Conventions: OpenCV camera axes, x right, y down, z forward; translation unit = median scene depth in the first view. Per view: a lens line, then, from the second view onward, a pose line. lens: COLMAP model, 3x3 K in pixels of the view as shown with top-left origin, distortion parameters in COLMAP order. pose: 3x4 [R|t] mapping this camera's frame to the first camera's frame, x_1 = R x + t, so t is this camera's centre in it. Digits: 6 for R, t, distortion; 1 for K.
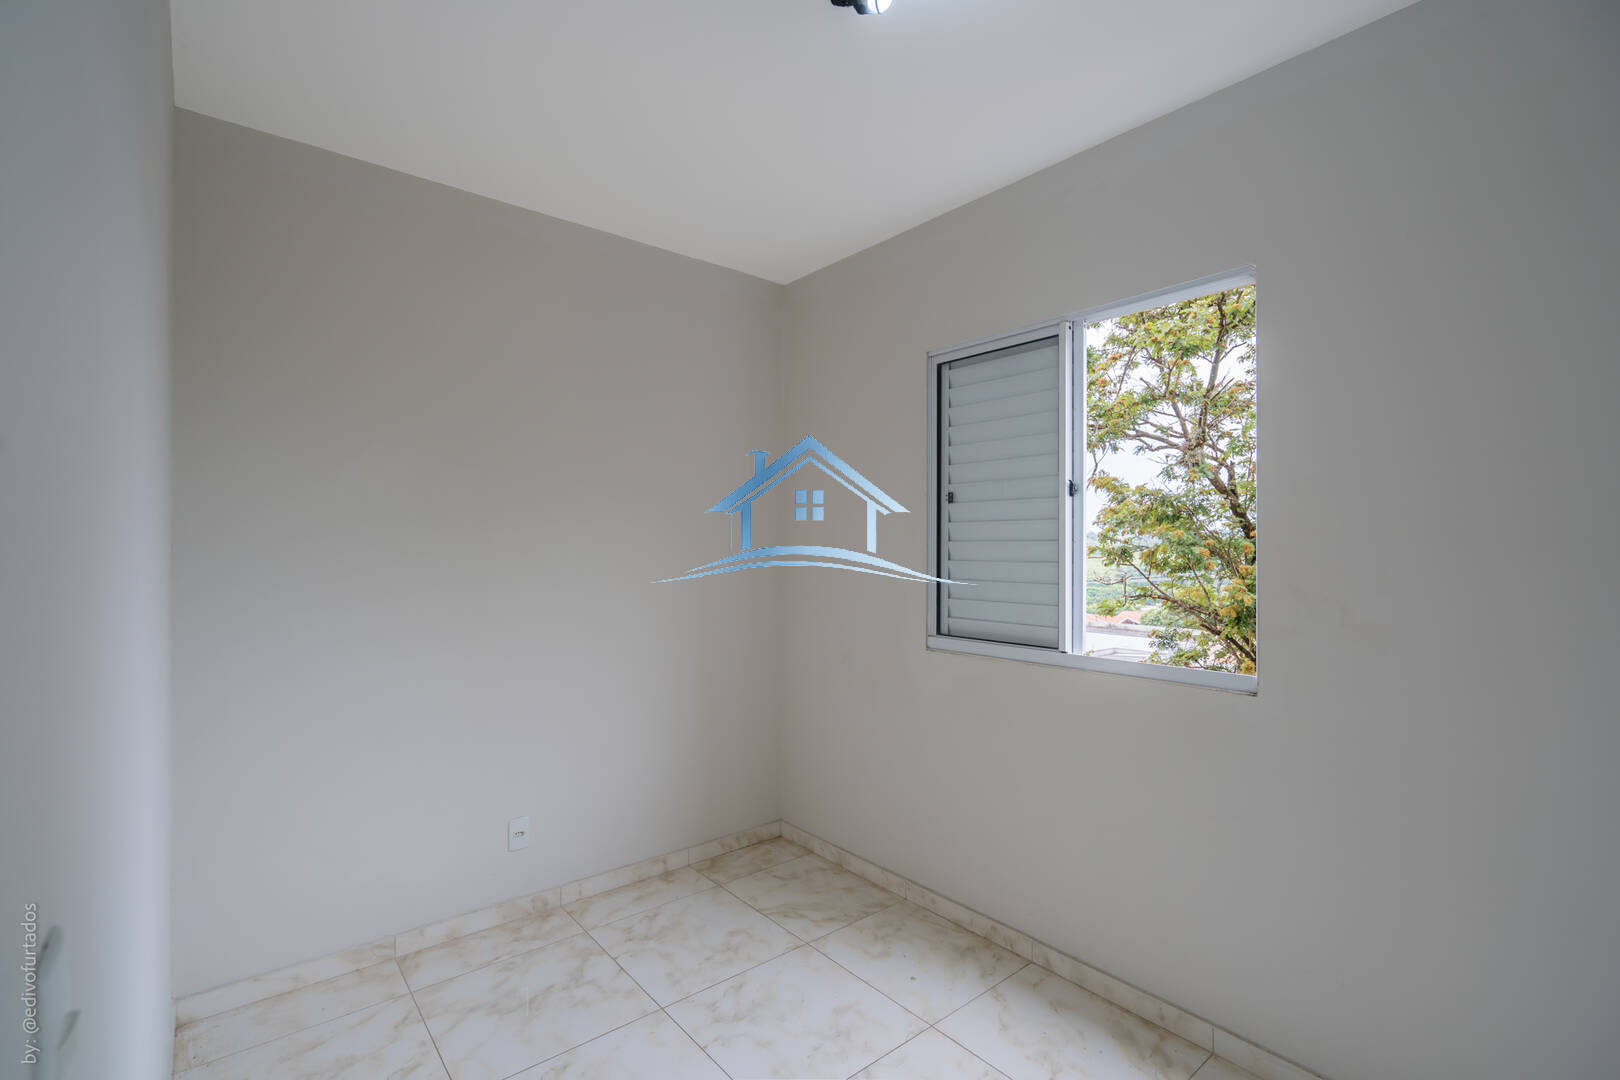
lens RADIAL K [[732.5, 0, 805.4], [0, 732.5, 530.8], [0, 0, 1]] dist [-0.001589, 0.000007]
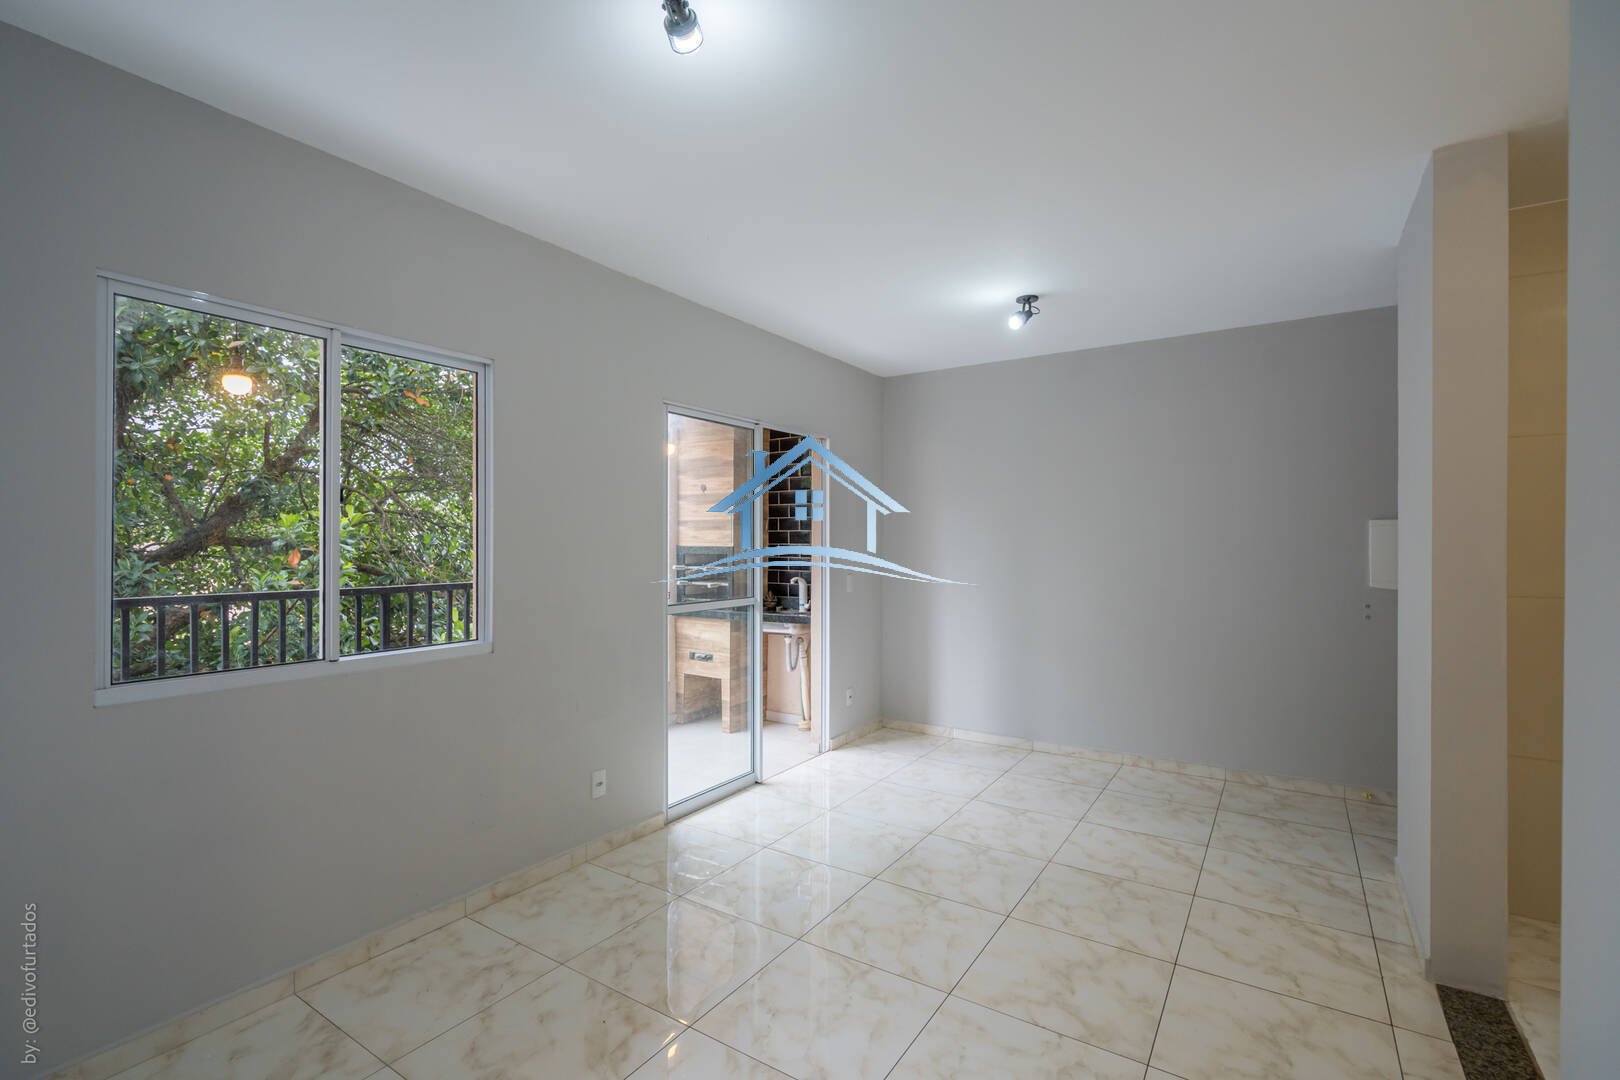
lens RADIAL K [[737.8, 0, 807.9], [0, 737.8, 549.5], [0, 0, 1]] dist [-0.001215, 0.000128]
pose [[-0.956344, 0.002057, -0.292234, 0.260507], [0.006003, 0.999903, -0.012606, 0.026547], [0.292180, -0.013810, -0.956264, 1.677445]]
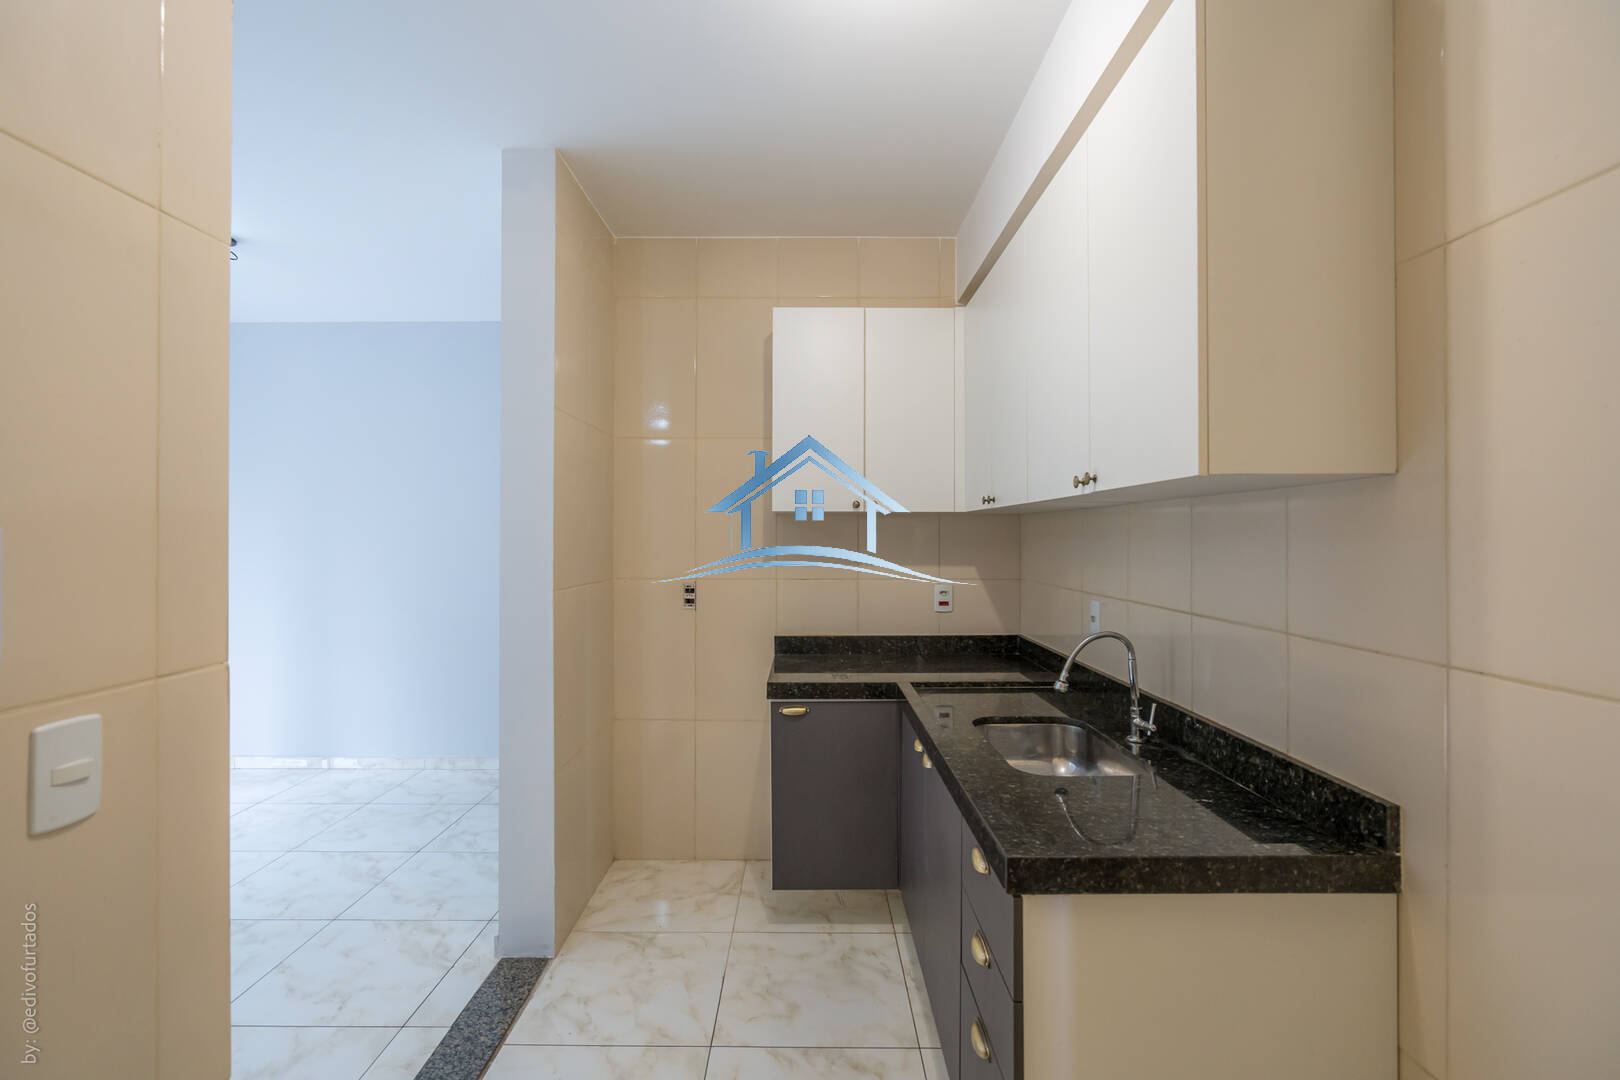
lens RADIAL K [[729.0, 0, 805.9], [0, 729.0, 536.4], [0, 0, 1]] dist [-0.002614, 0.000589]
pose [[-0.642846, -0.001432, -0.765994, -0.292071], [0.017255, 0.999717, -0.016349, 0.042307], [0.765801, -0.023727, -0.642640, 1.931926]]
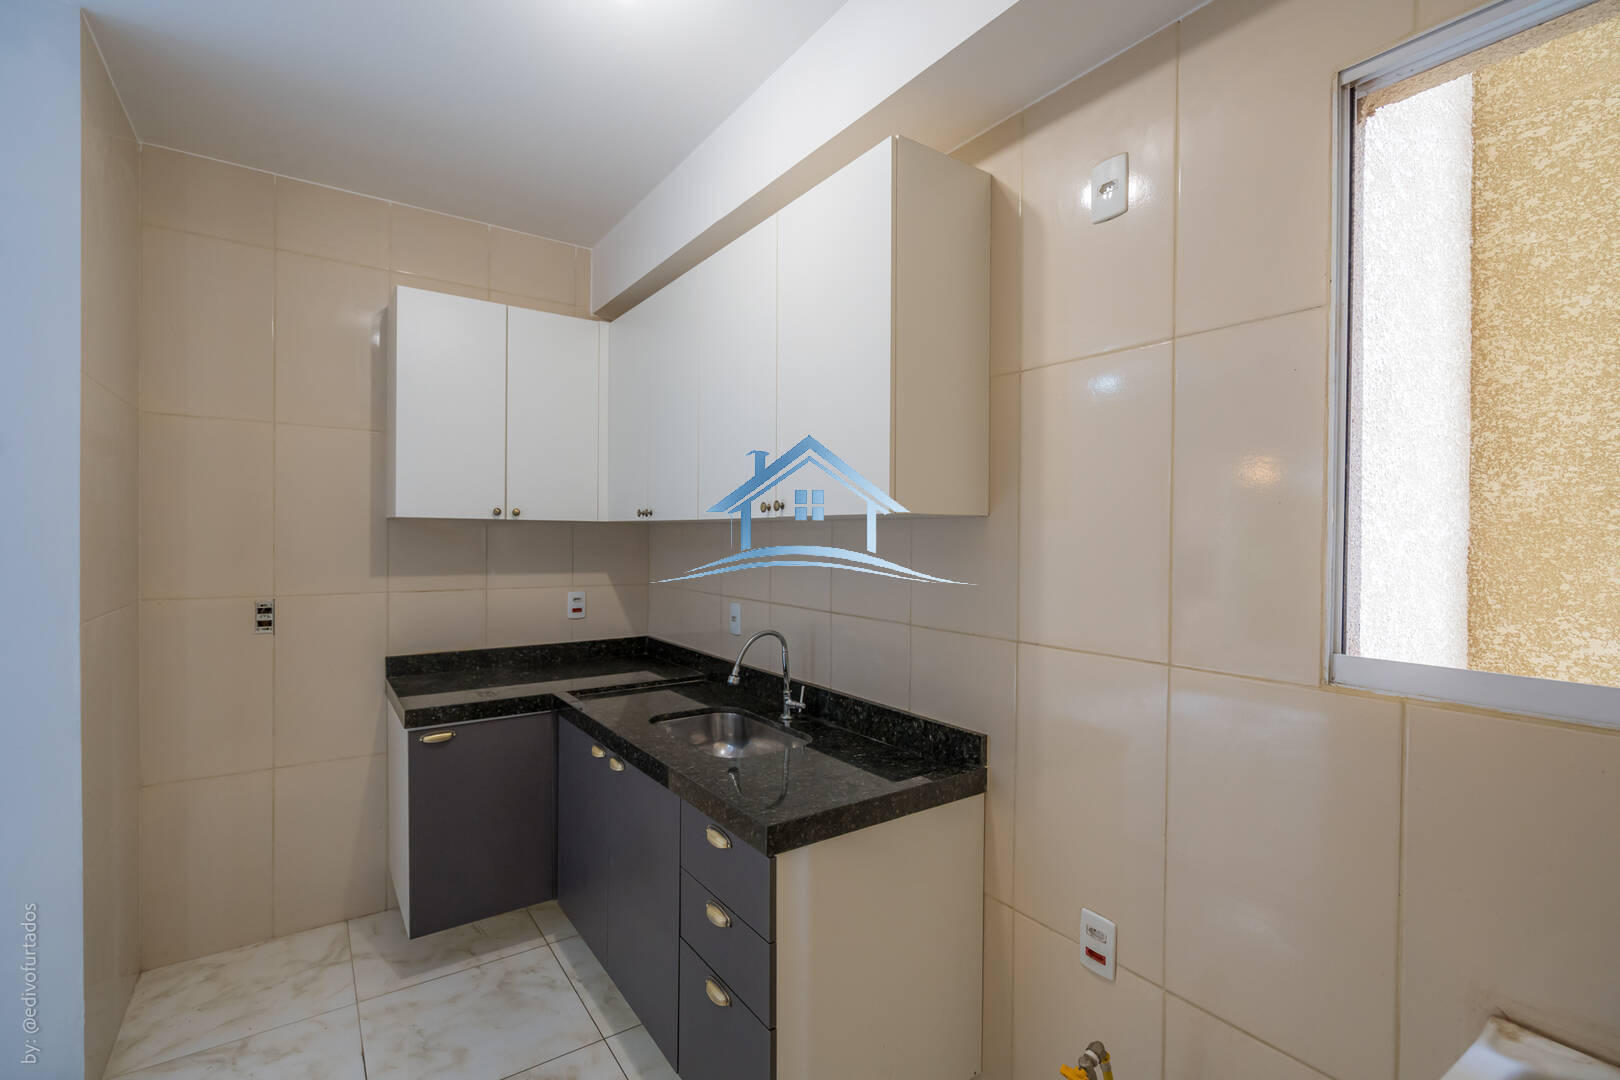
lens RADIAL K [[726.8, 0, 806.6], [0, 726.8, 542.8], [0, 0, 1]] dist [-0.008939, 0.005881]
pose [[-0.082805, 0.008709, -0.996528, -0.184065], [0.013563, 0.999879, 0.007611, 0.020451], [0.996473, -0.012885, -0.082913, 1.812655]]
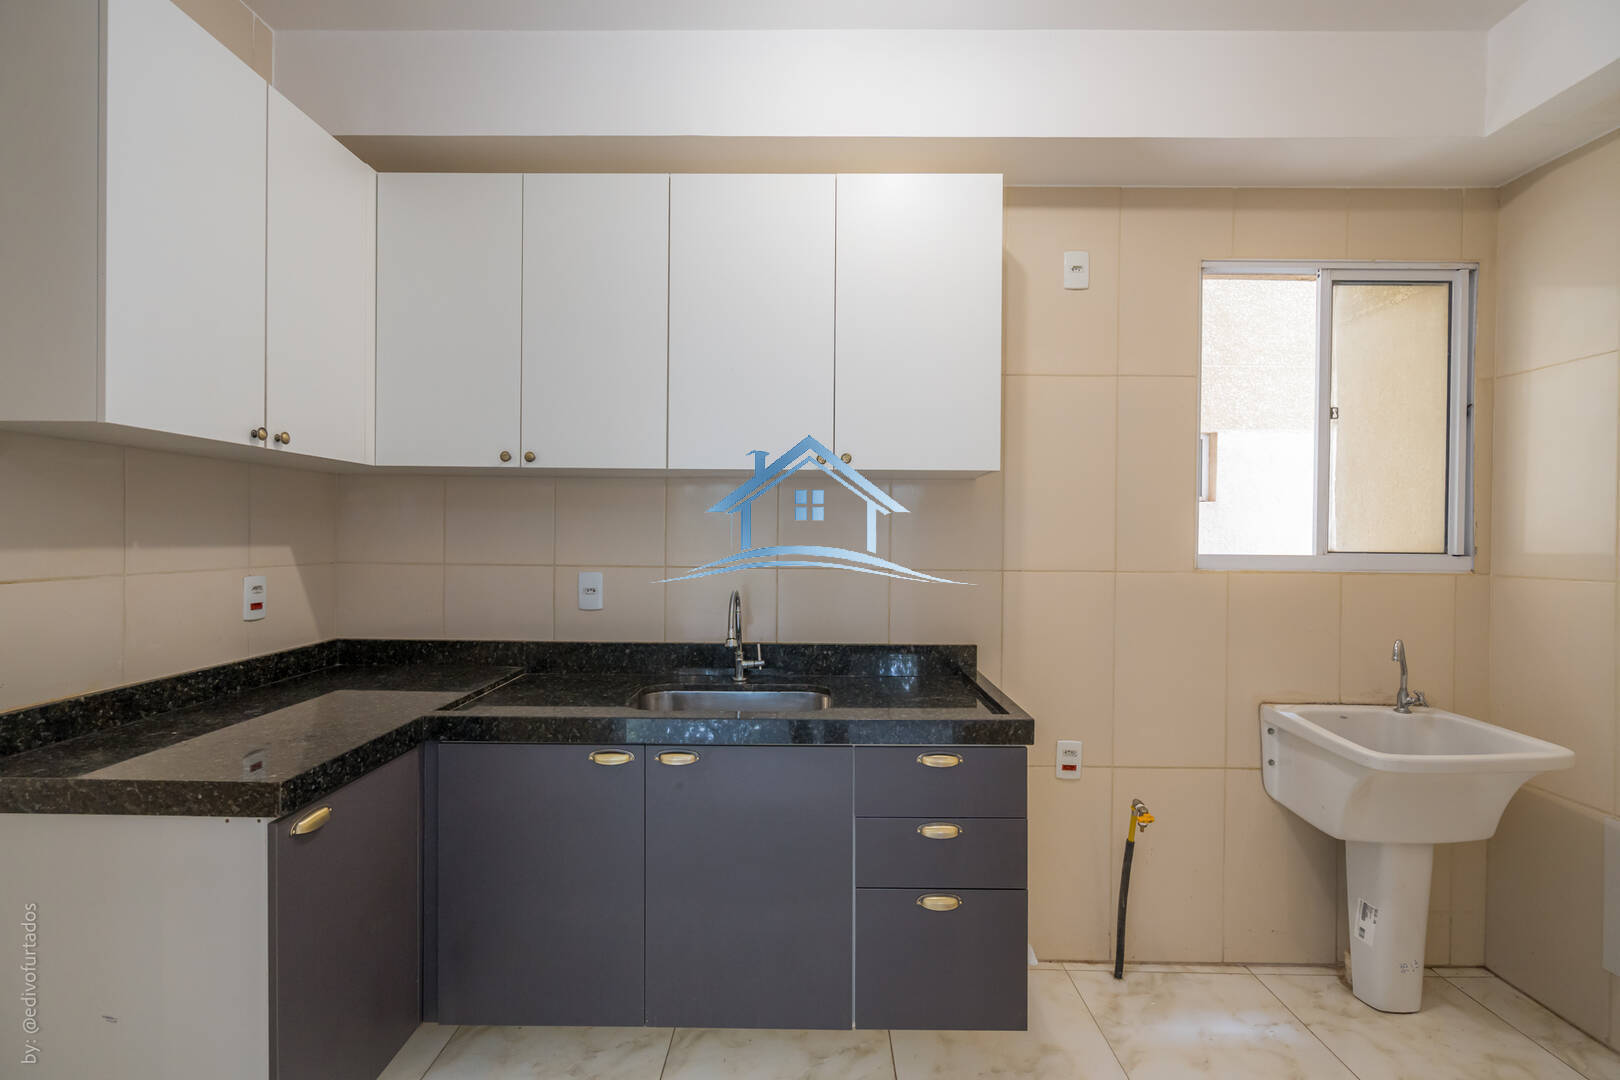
lens RADIAL K [[726.5, 0, 807.7], [0, 726.5, 540.3], [0, 0, 1]] dist [-0.003843, 0.000181]
pose [[0.763674, 0.011476, -0.645500, -0.446130], [0.005940, 0.999675, 0.024800, 0.054394], [0.645575, -0.022774, 0.763357, 1.120660]]
